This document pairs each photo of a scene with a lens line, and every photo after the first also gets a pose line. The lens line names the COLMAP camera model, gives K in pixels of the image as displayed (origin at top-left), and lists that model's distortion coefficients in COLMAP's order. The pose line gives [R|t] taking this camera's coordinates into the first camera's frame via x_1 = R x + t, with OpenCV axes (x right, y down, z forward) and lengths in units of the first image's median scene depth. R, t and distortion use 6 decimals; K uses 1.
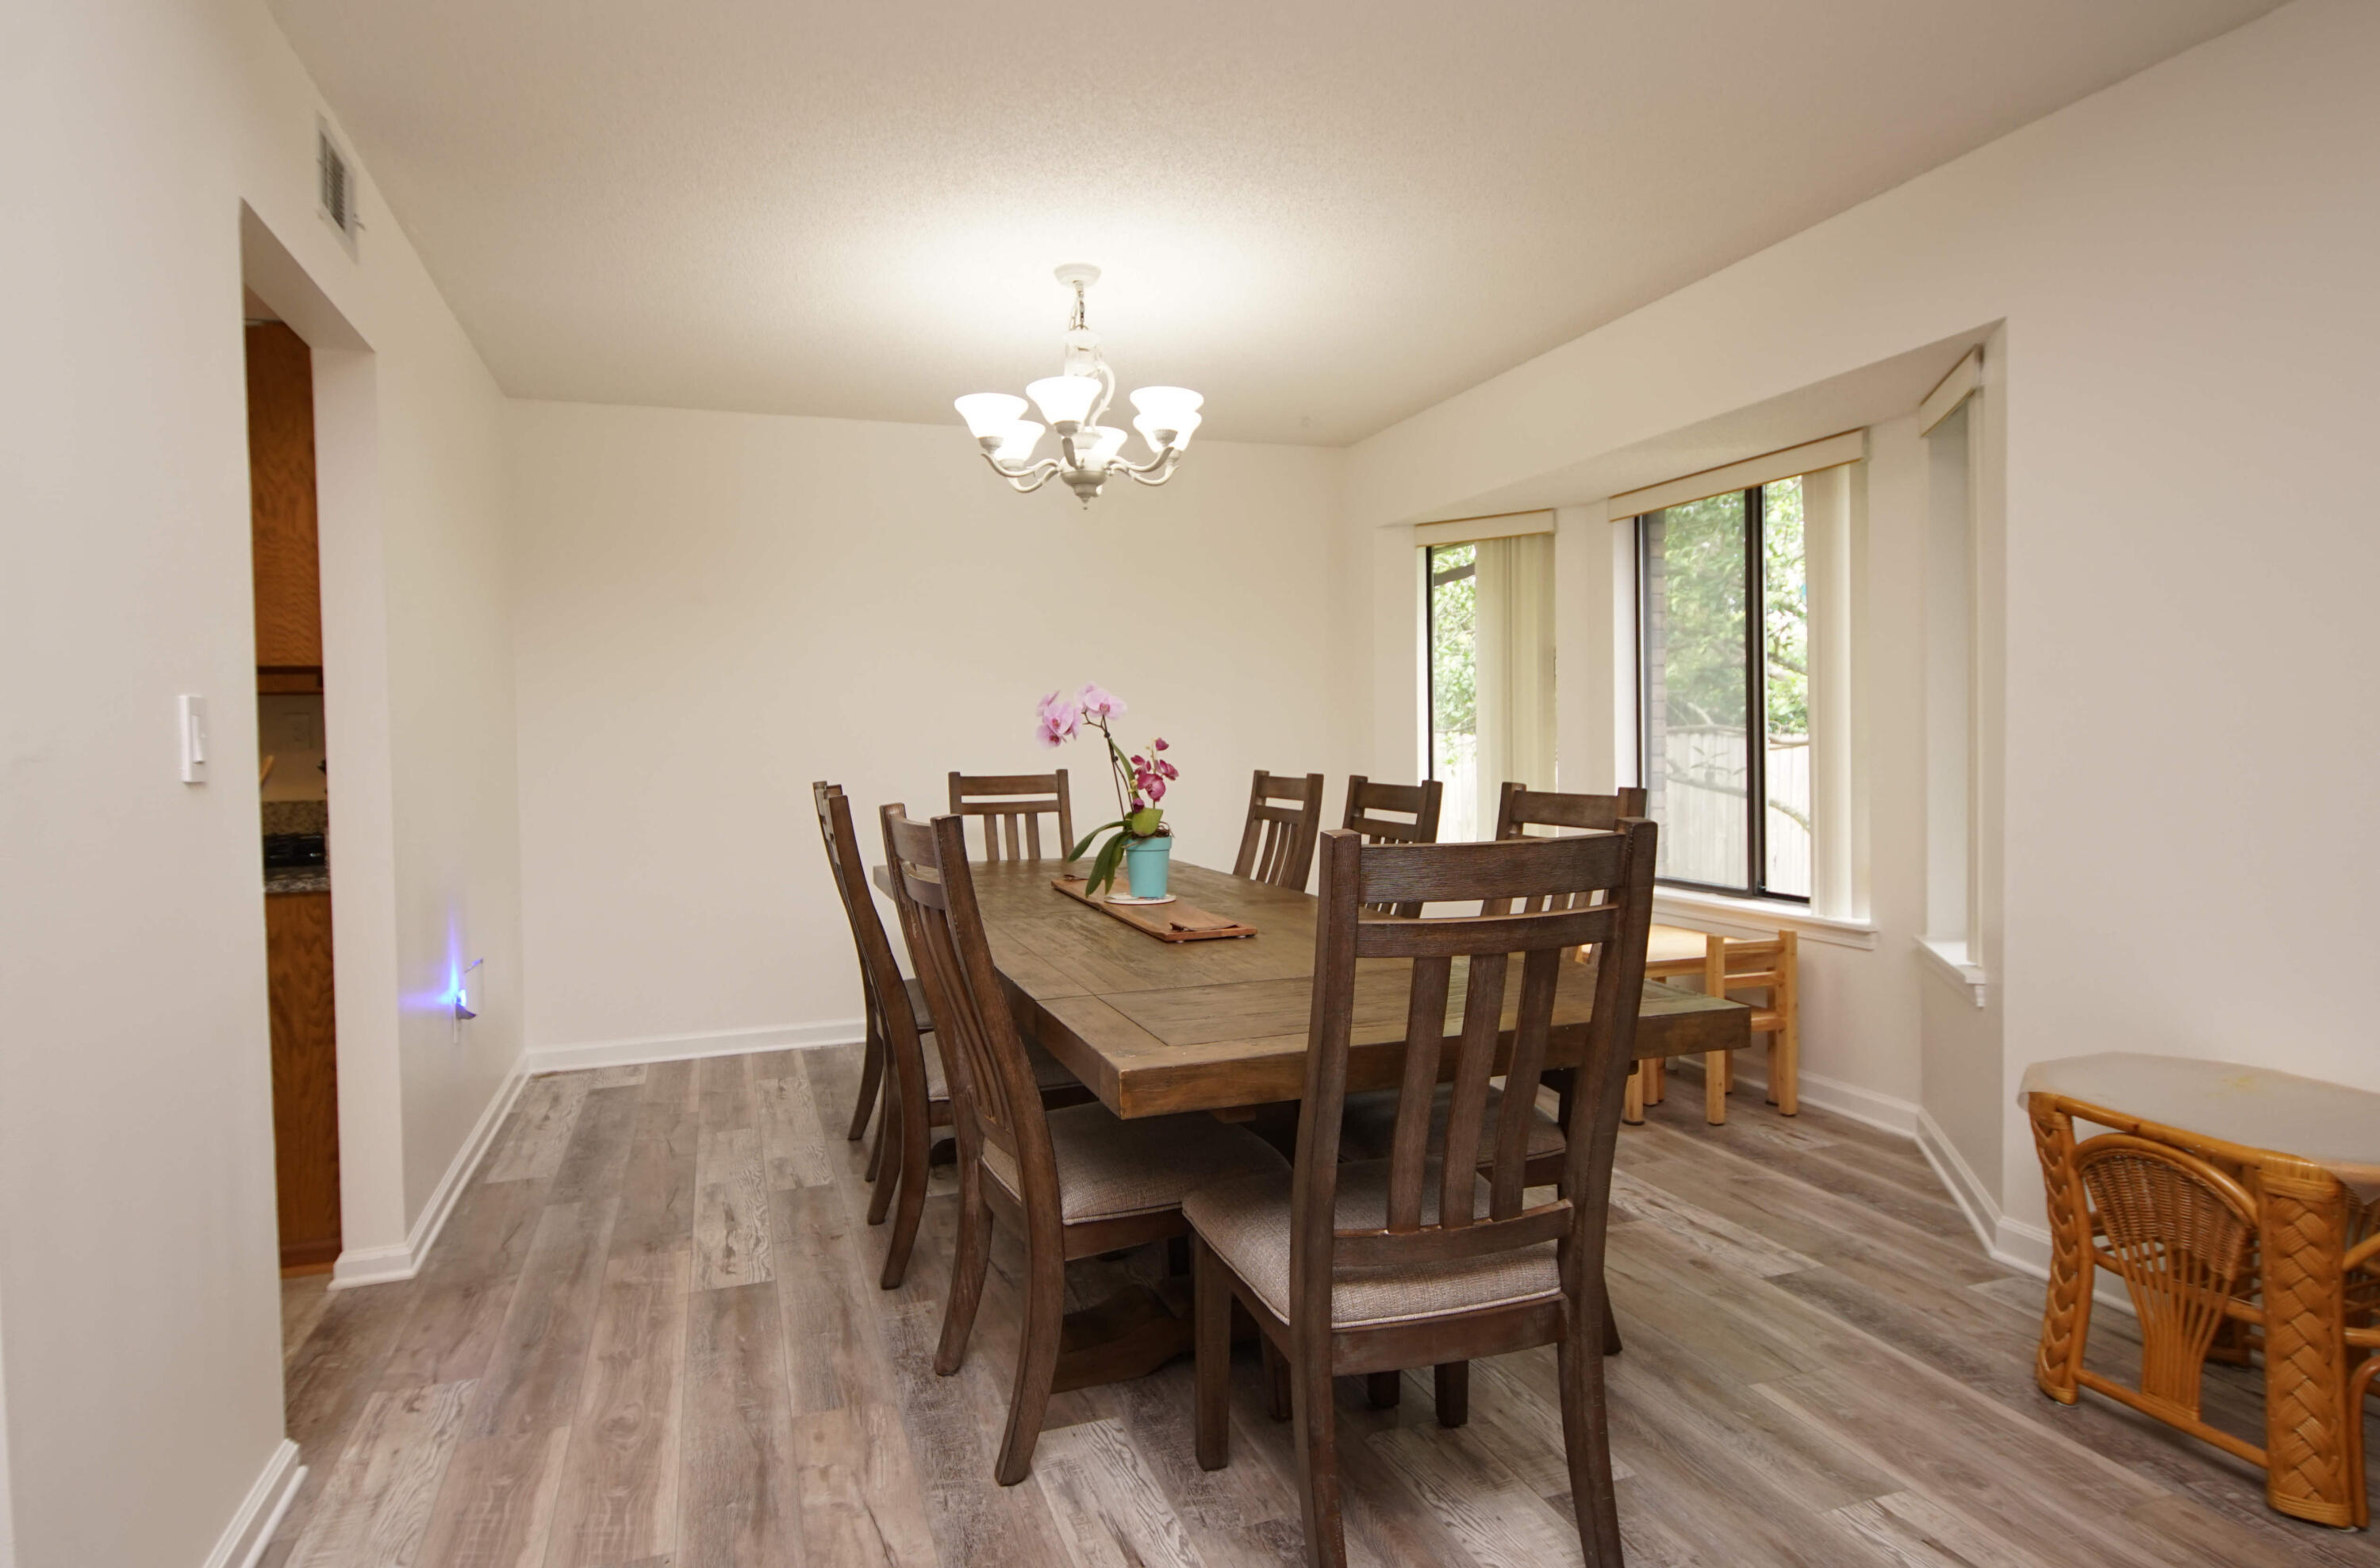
lens RADIAL K [[1307.4, 0, 1165.9], [0, 1307.4, 773.2], [0, 0, 1]] dist [0.002318, 0.000282]
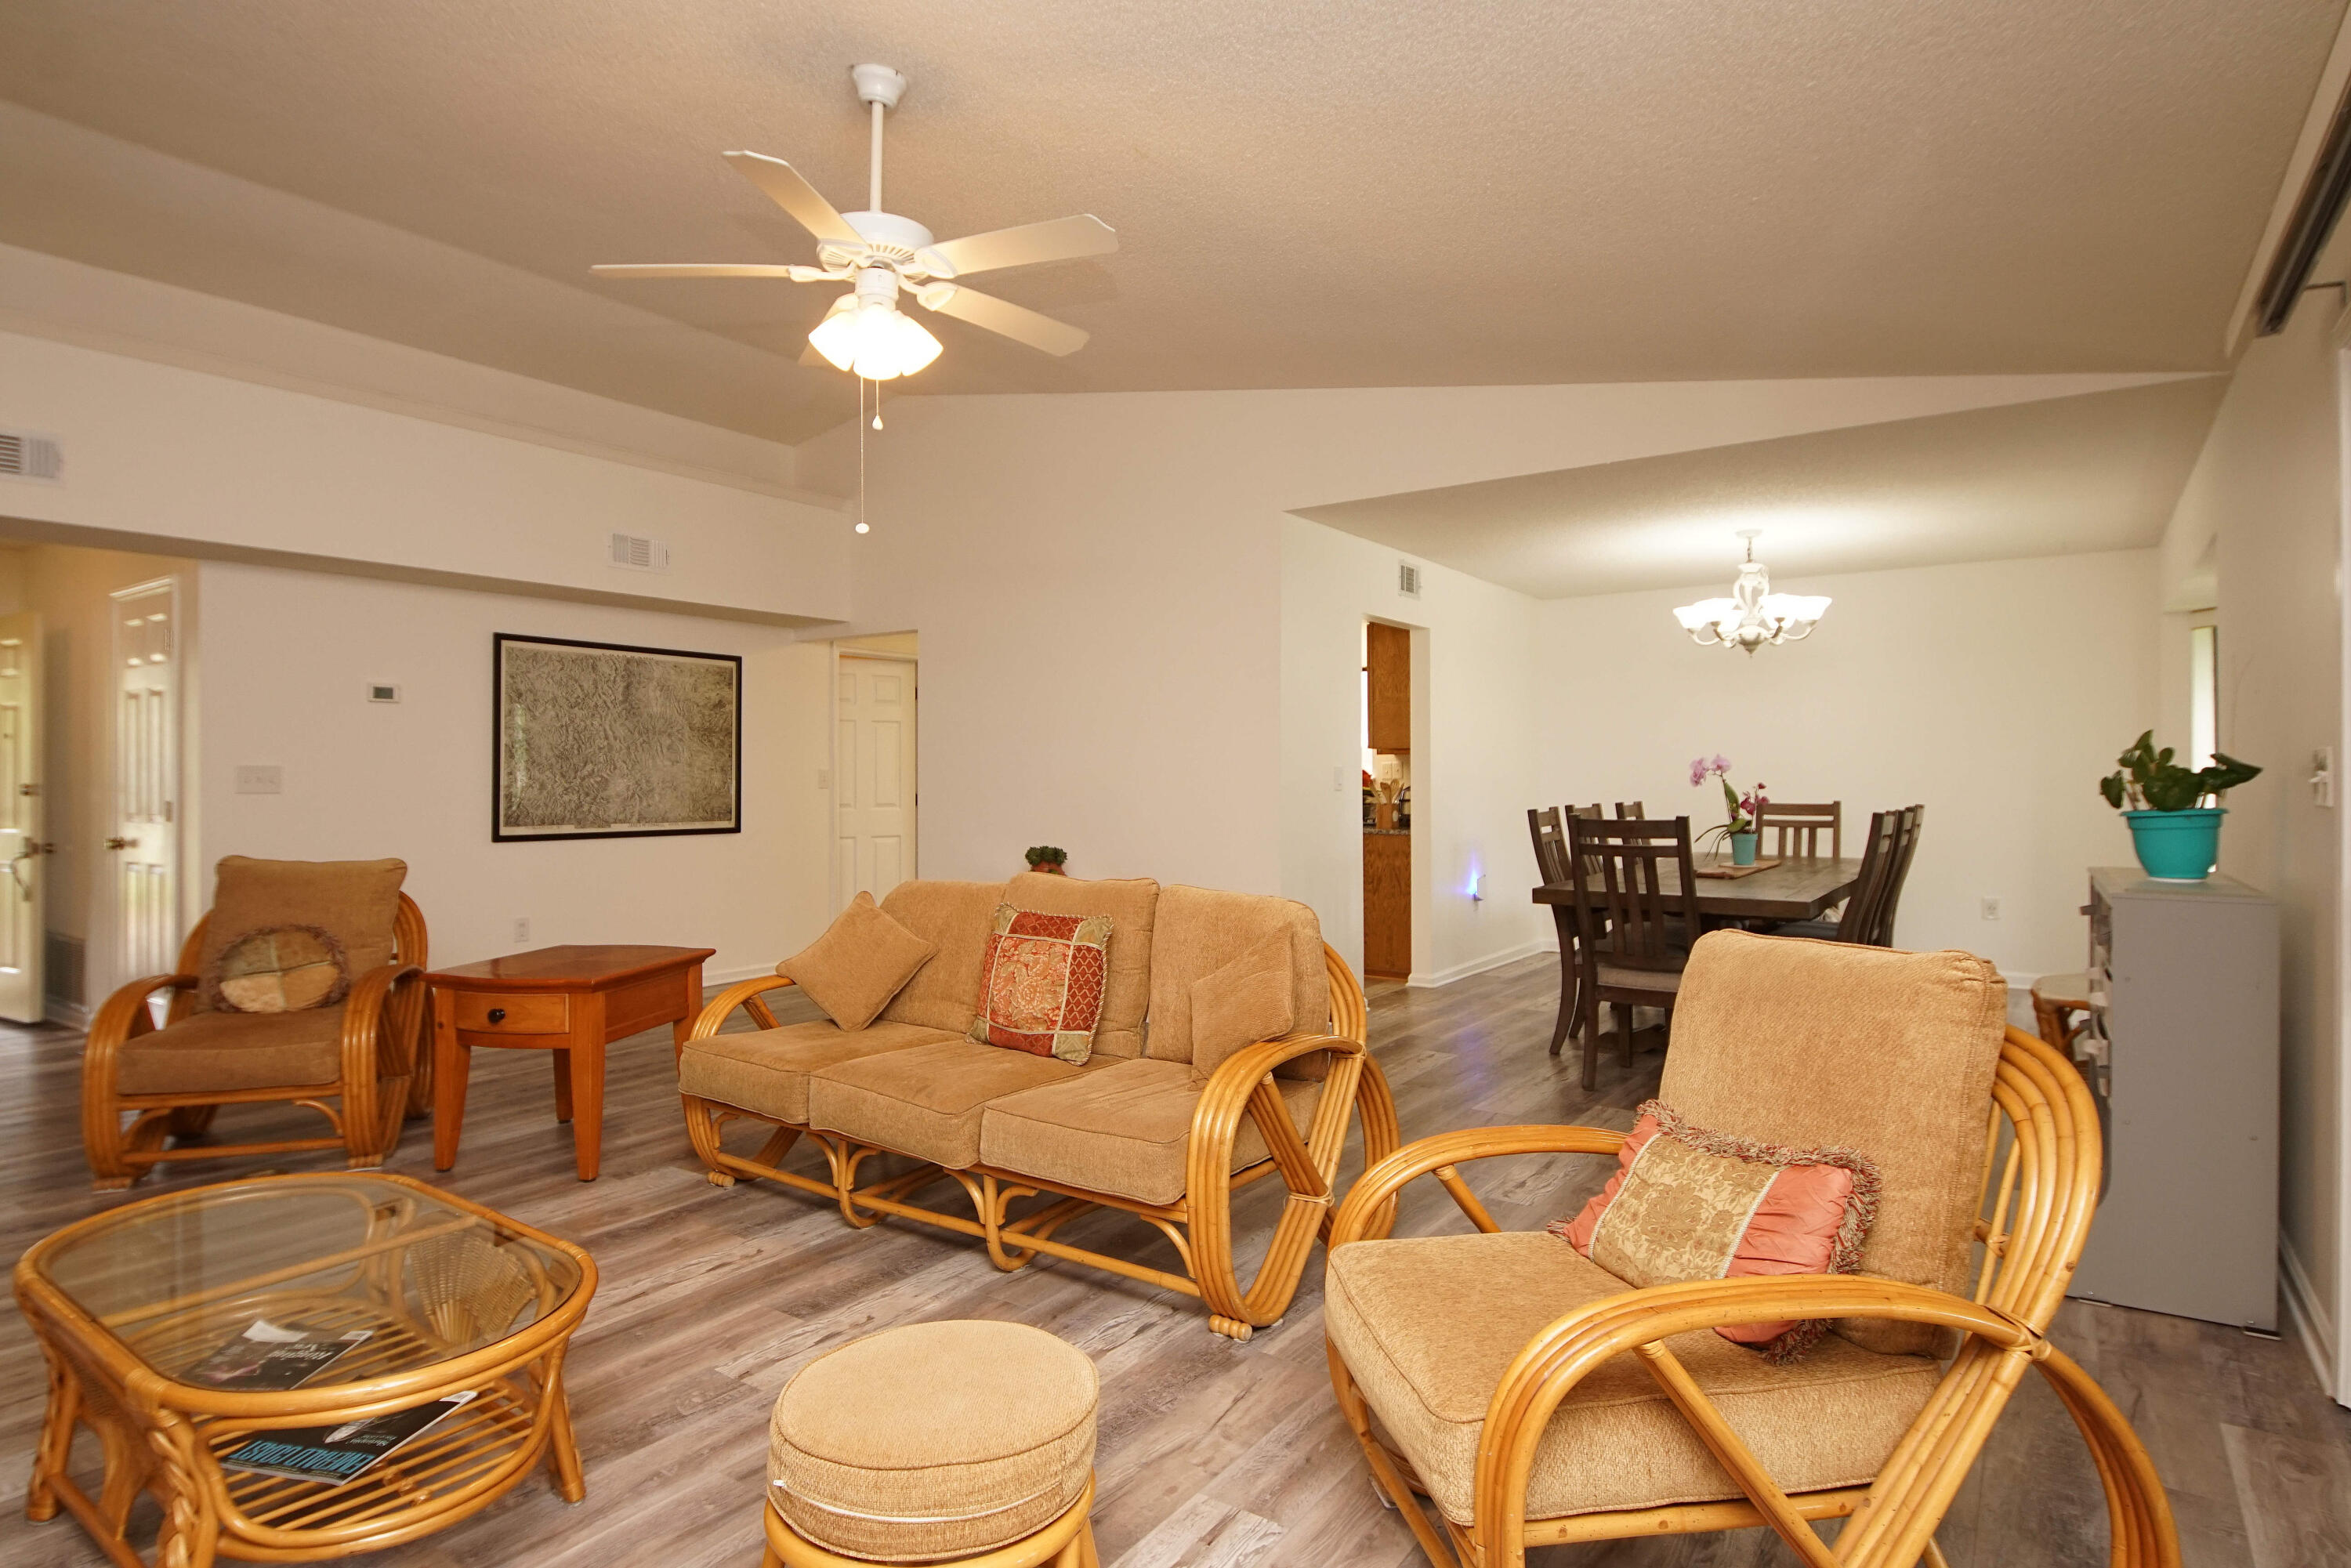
lens RADIAL K [[1253.9, 0, 1146.4], [0, 1253.9, 768.1], [0, 0, 1]] dist [0.013105, -0.001291]
pose [[0.579462, 0.009340, -0.814945, 1.099292], [-0.030873, 0.999468, -0.010498, -0.001487], [0.814414, 0.031243, 0.579443, -0.889220]]
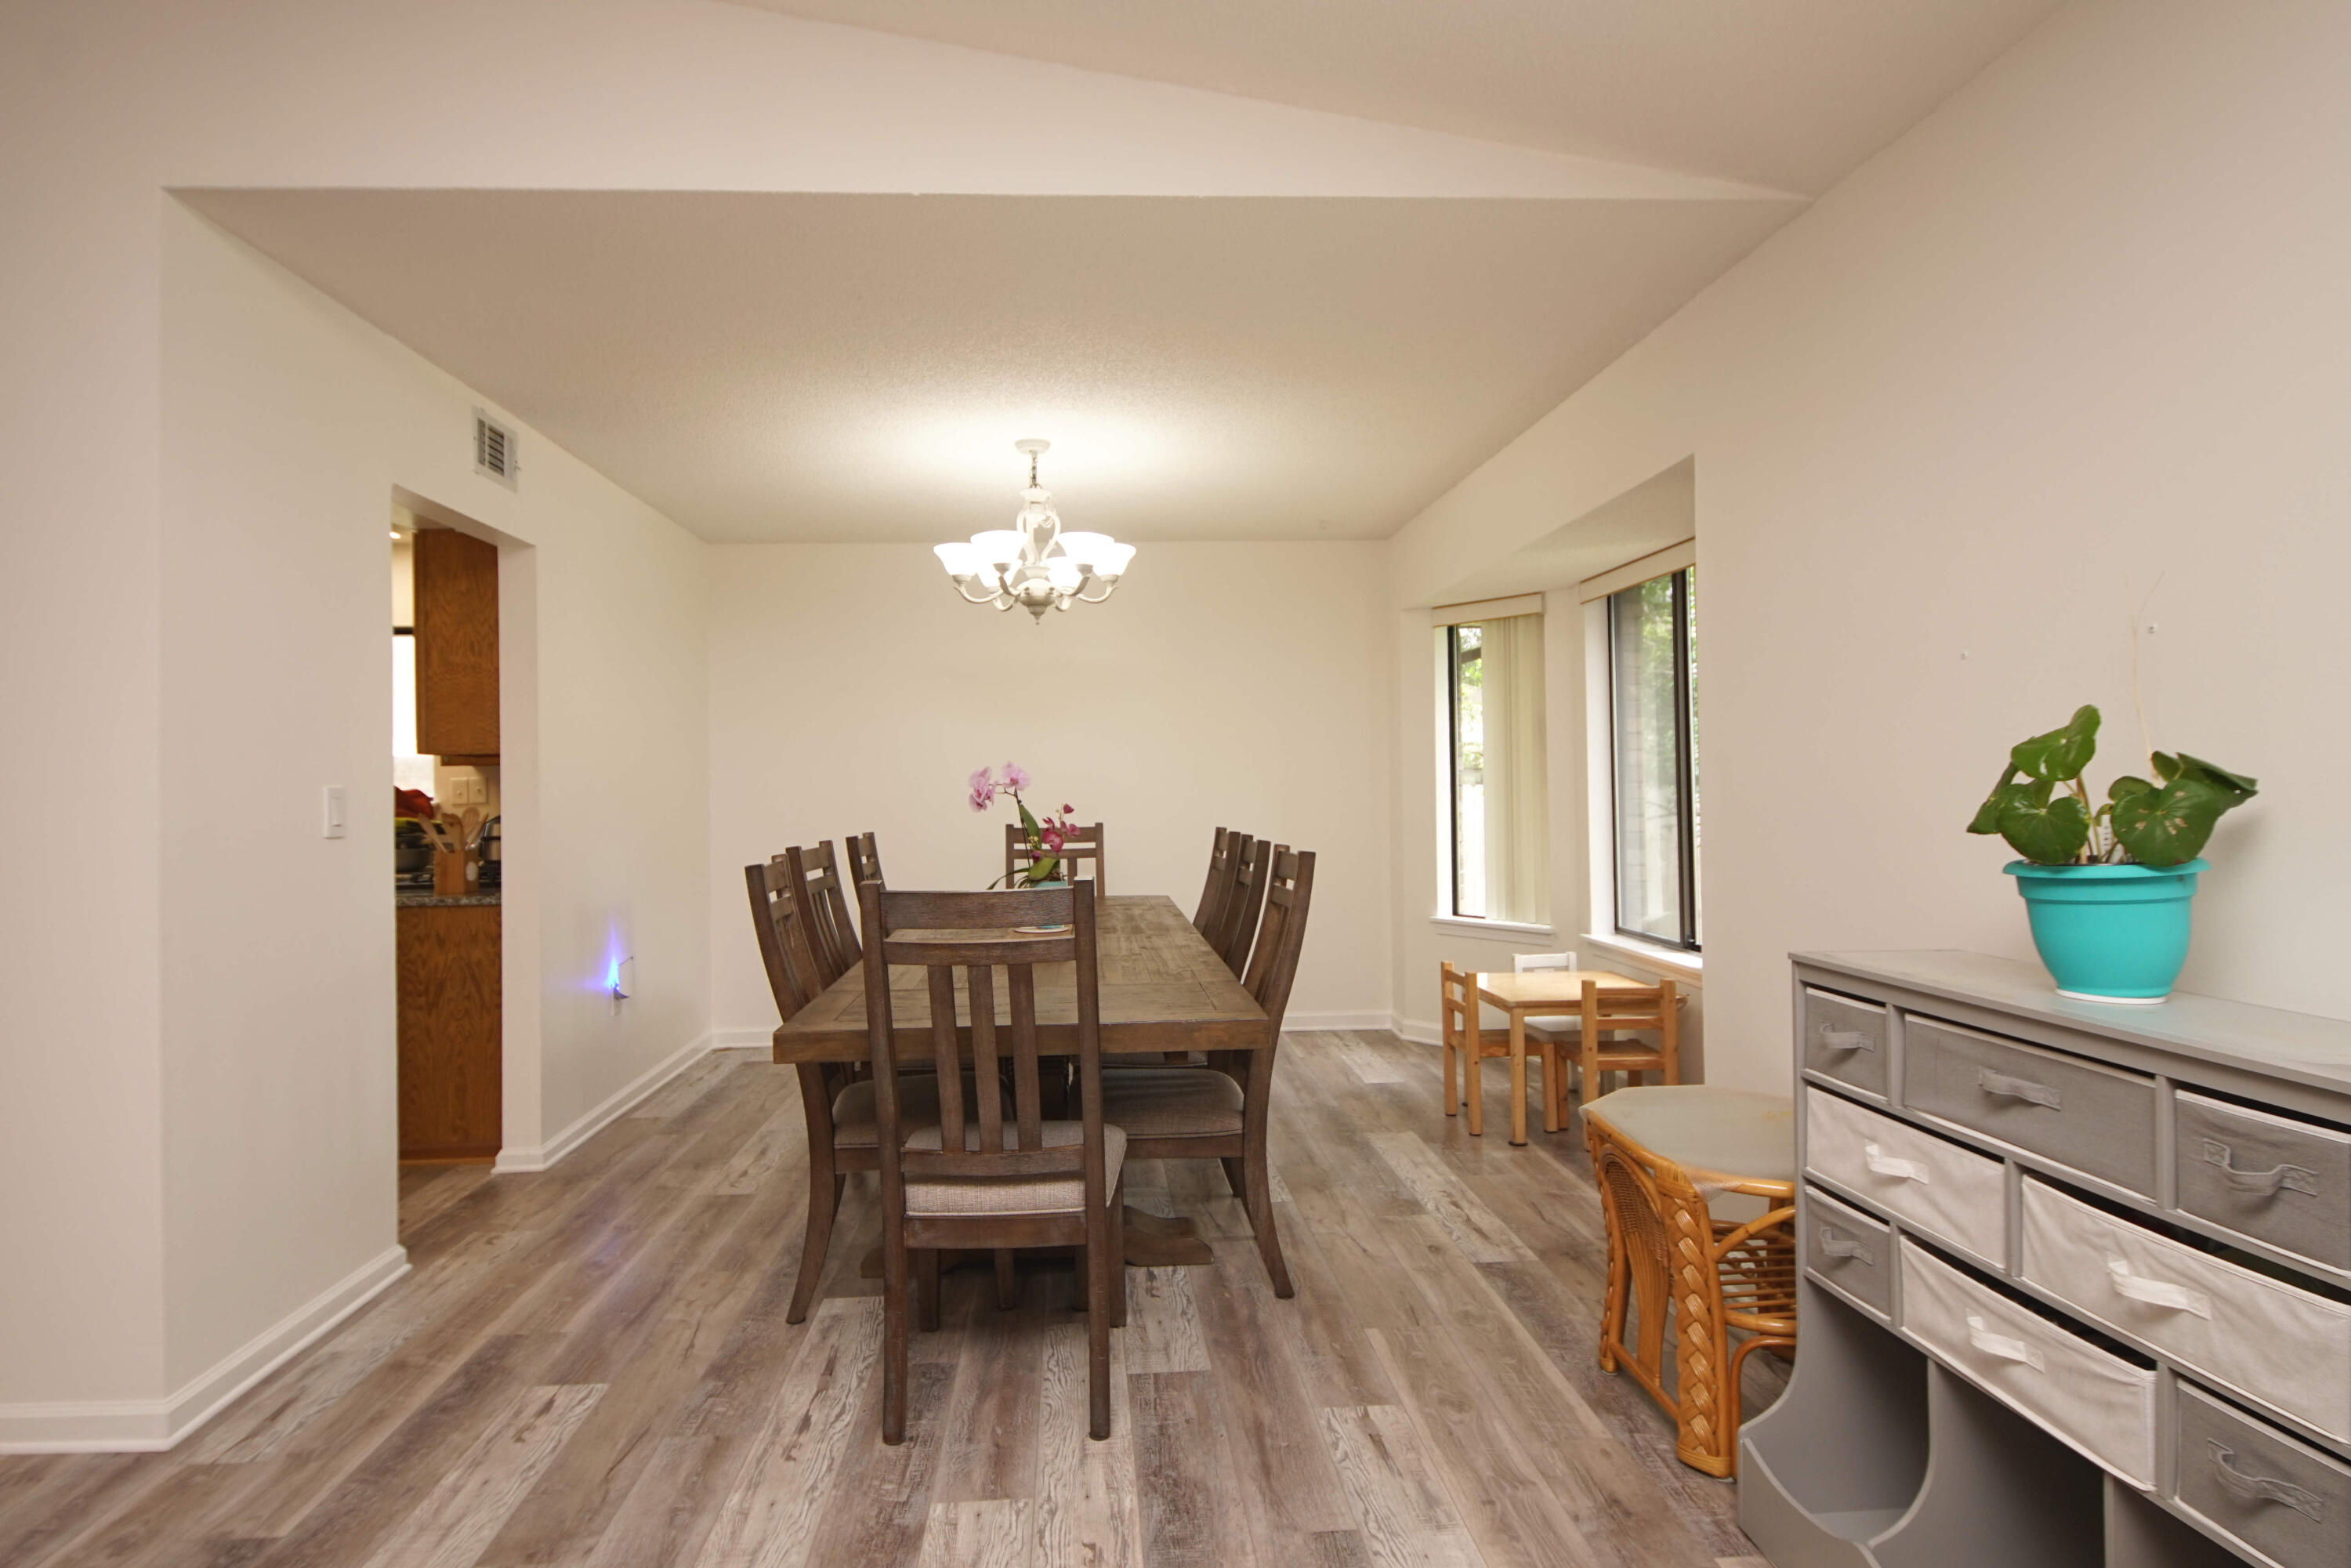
lens RADIAL K [[1253.9, 0, 1146.4], [0, 1253.9, 768.1], [0, 0, 1]] dist [0.013105, -0.001291]
pose [[0.963170, -0.000904, -0.268893, 0.459673], [-0.008934, 0.999335, -0.035362, -0.021373], [0.268746, 0.036462, 0.962521, -0.193549]]
